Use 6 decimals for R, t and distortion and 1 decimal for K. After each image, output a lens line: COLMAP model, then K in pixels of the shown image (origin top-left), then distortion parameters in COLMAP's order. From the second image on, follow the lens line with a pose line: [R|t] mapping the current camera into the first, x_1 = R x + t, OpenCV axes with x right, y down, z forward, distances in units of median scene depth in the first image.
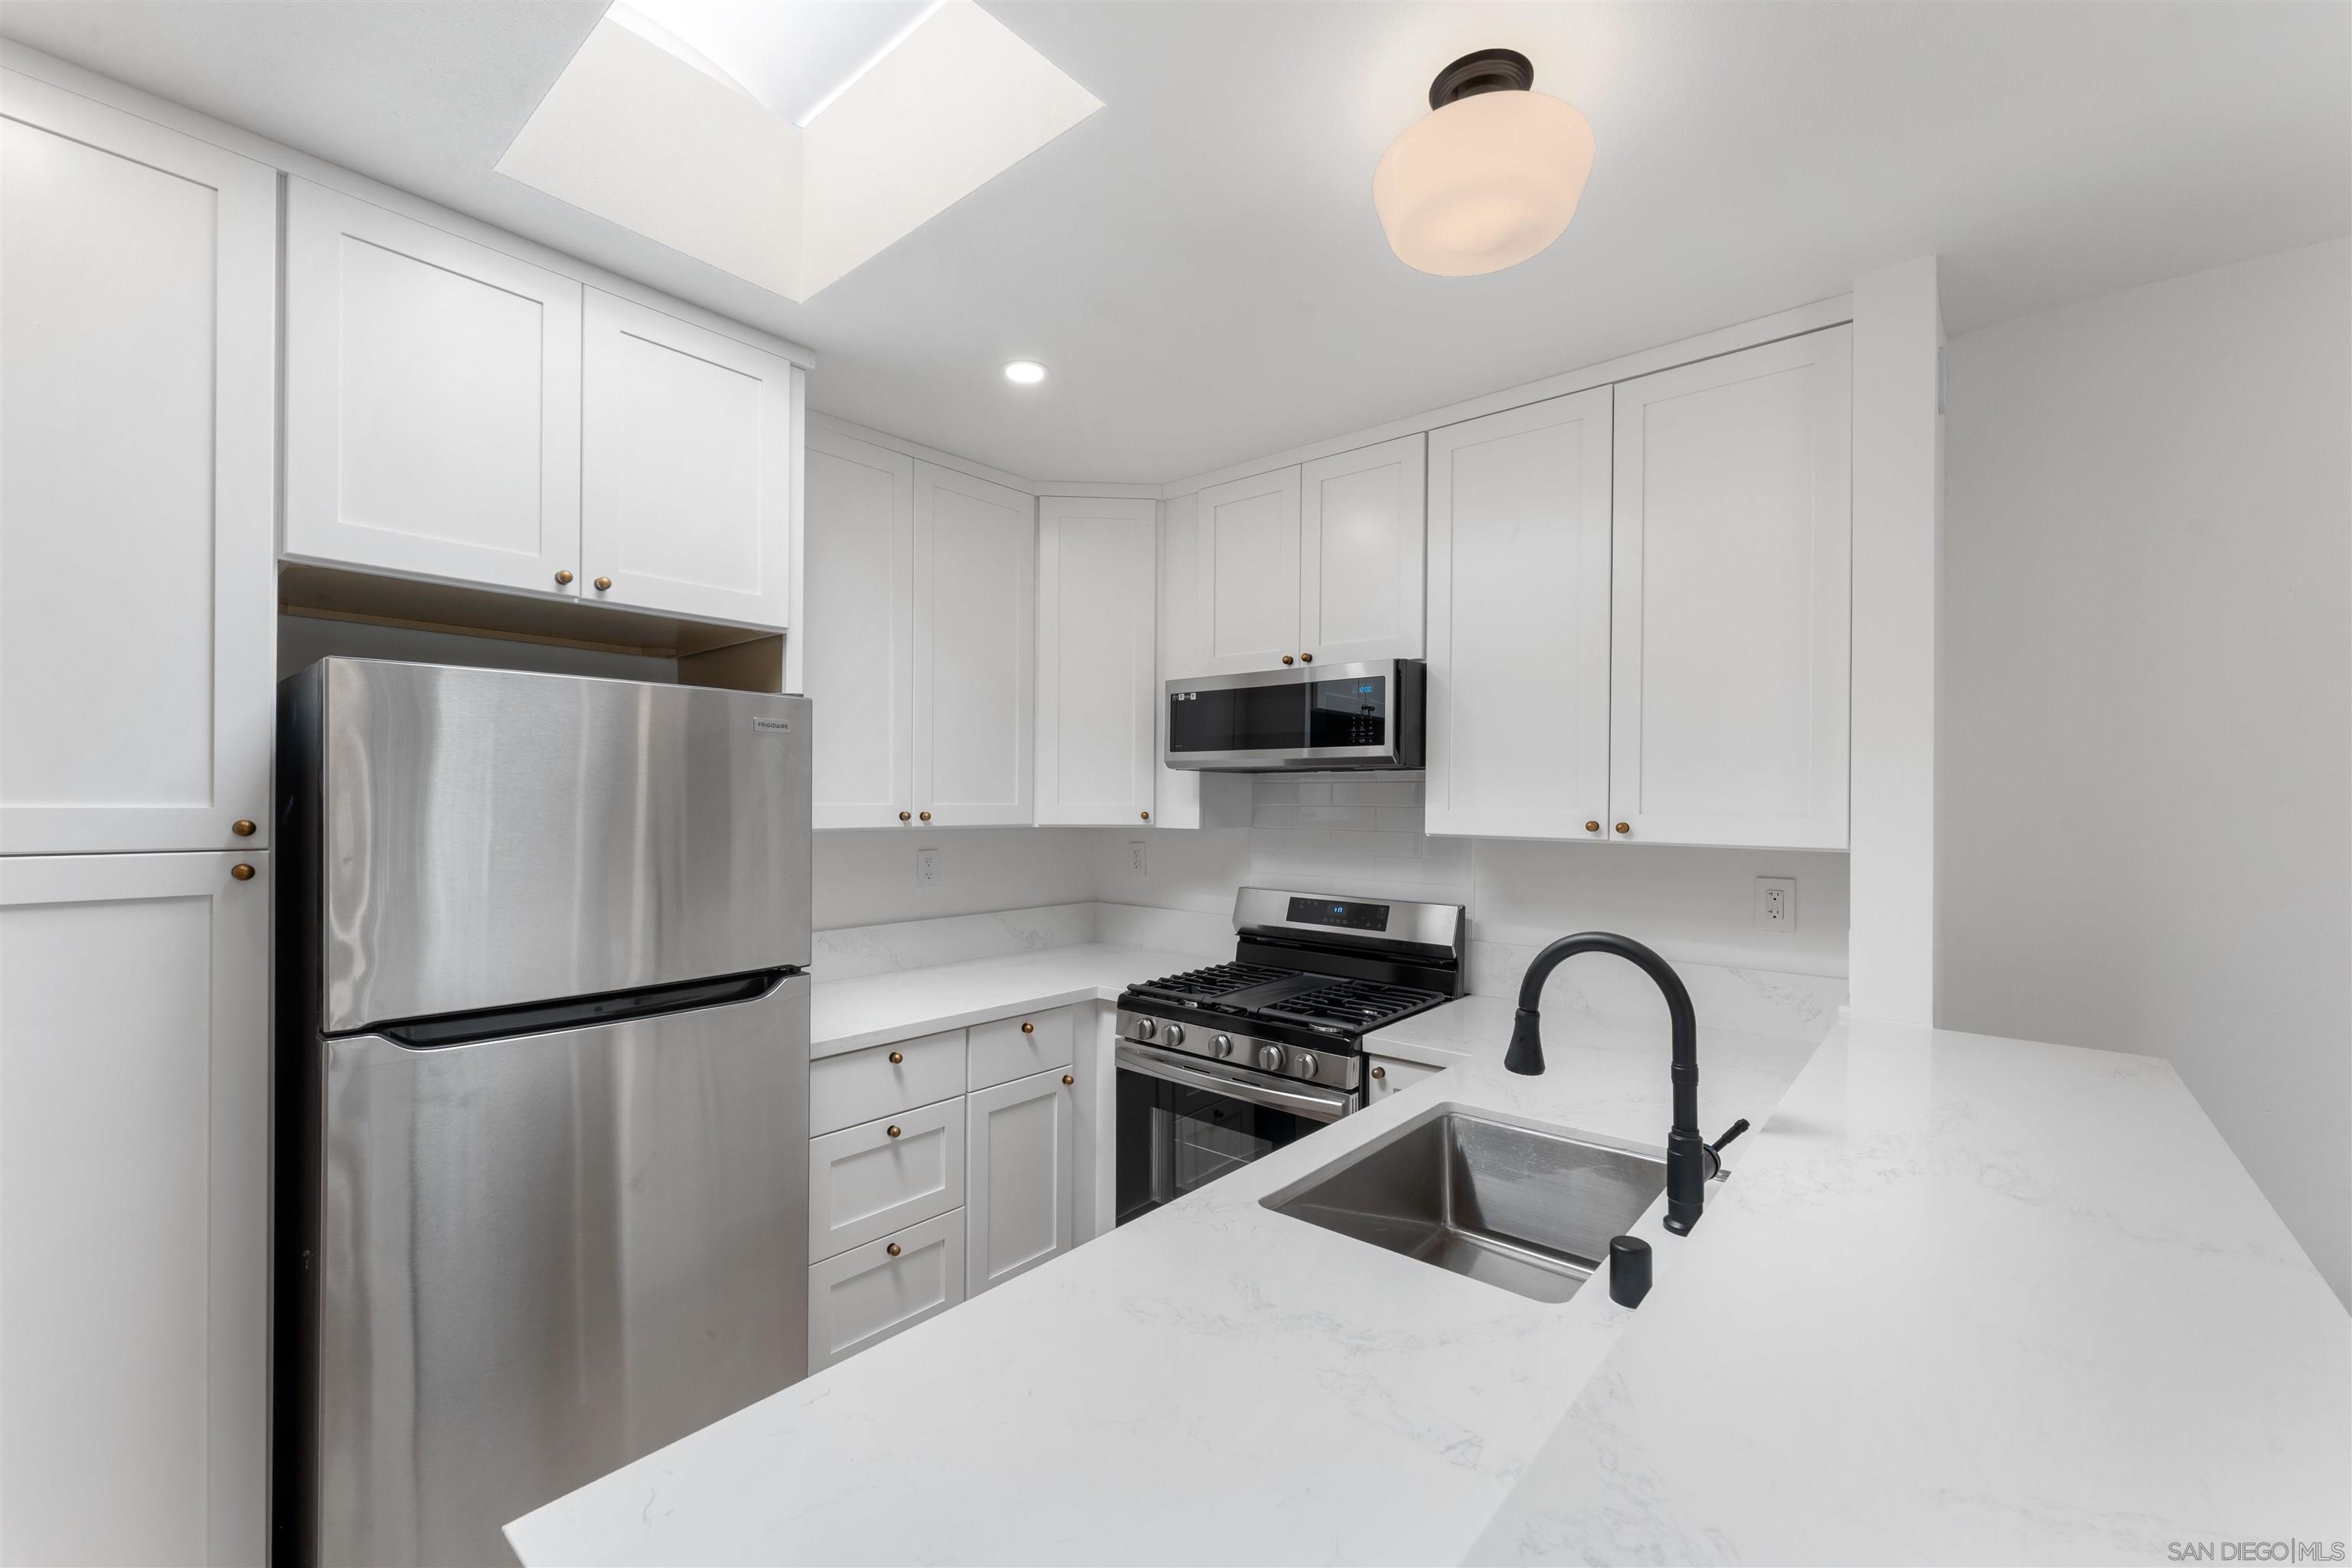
lens RADIAL K [[945.7, 0, 1168.3], [0, 945.7, 801.3], [0, 0, 1]] dist [-0.000943, -0.000050]
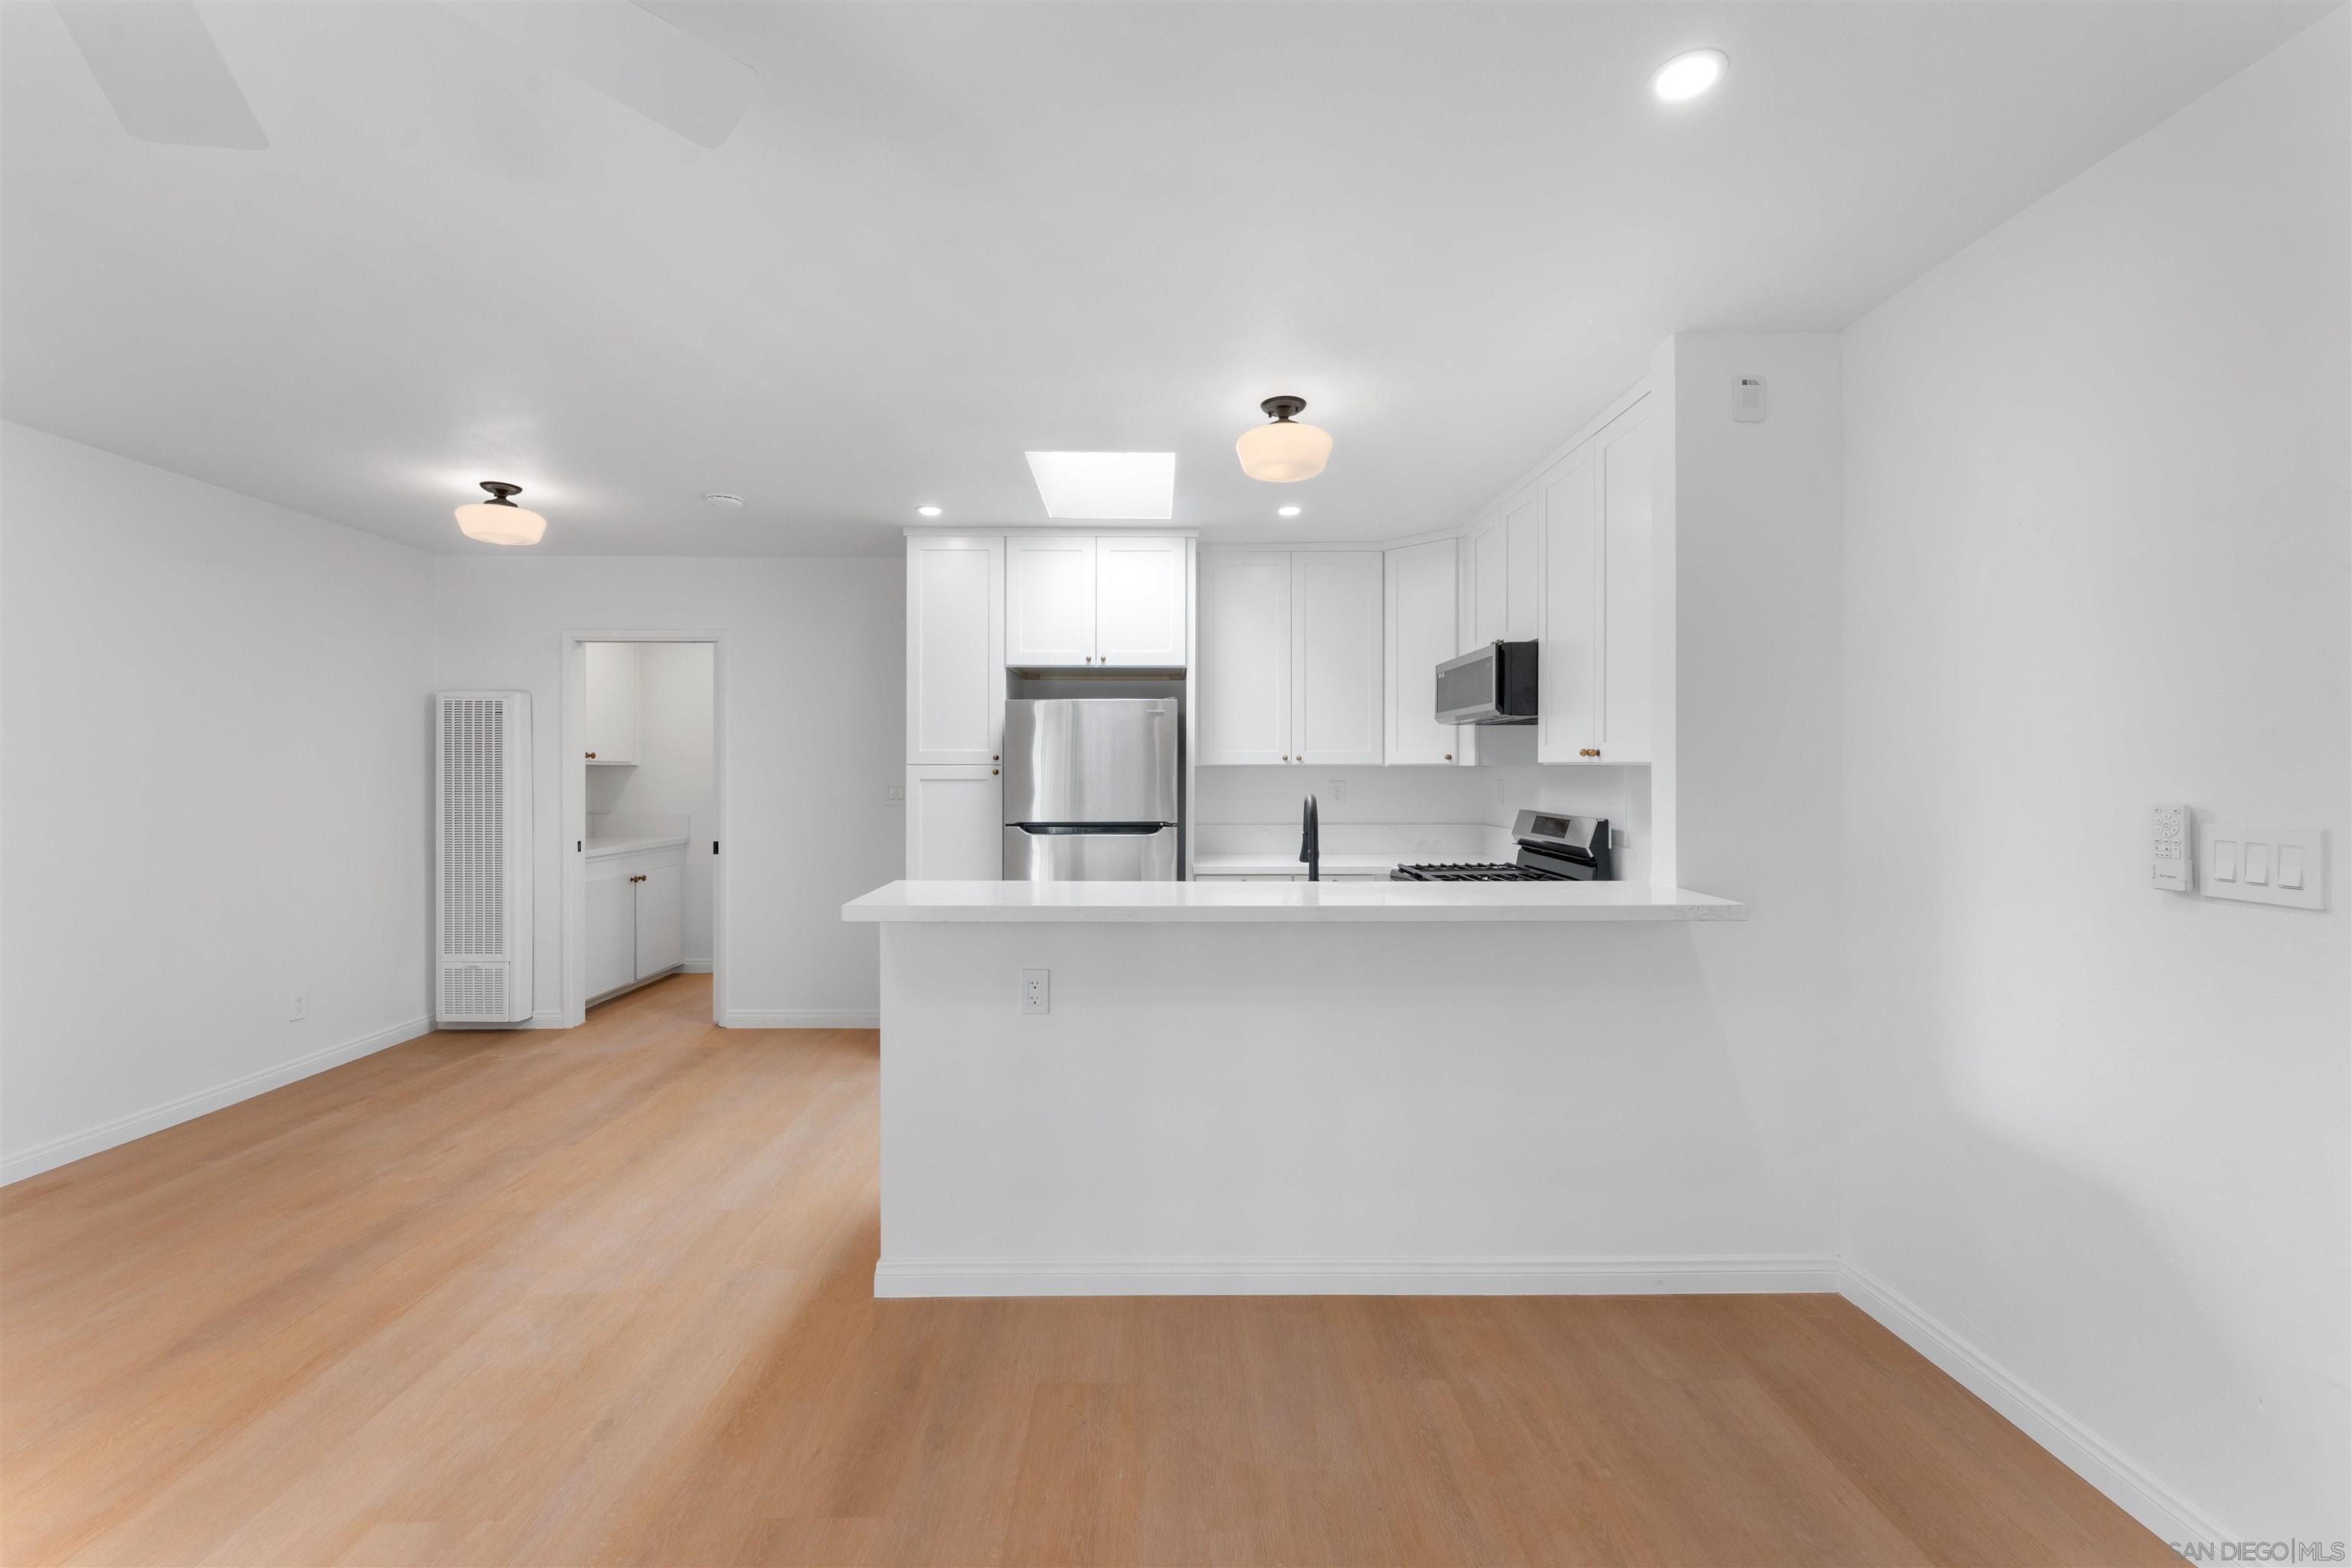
lens RADIAL K [[945.7, 0, 1177.9], [0, 945.7, 767.1], [0, 0, 1]] dist [-0.000943, -0.000050]
pose [[0.668526, -0.008543, -0.743640, 0.981537], [0.005453, 0.999963, -0.006585, 0.047562], [0.743669, 0.000348, 0.668548, -0.351397]]
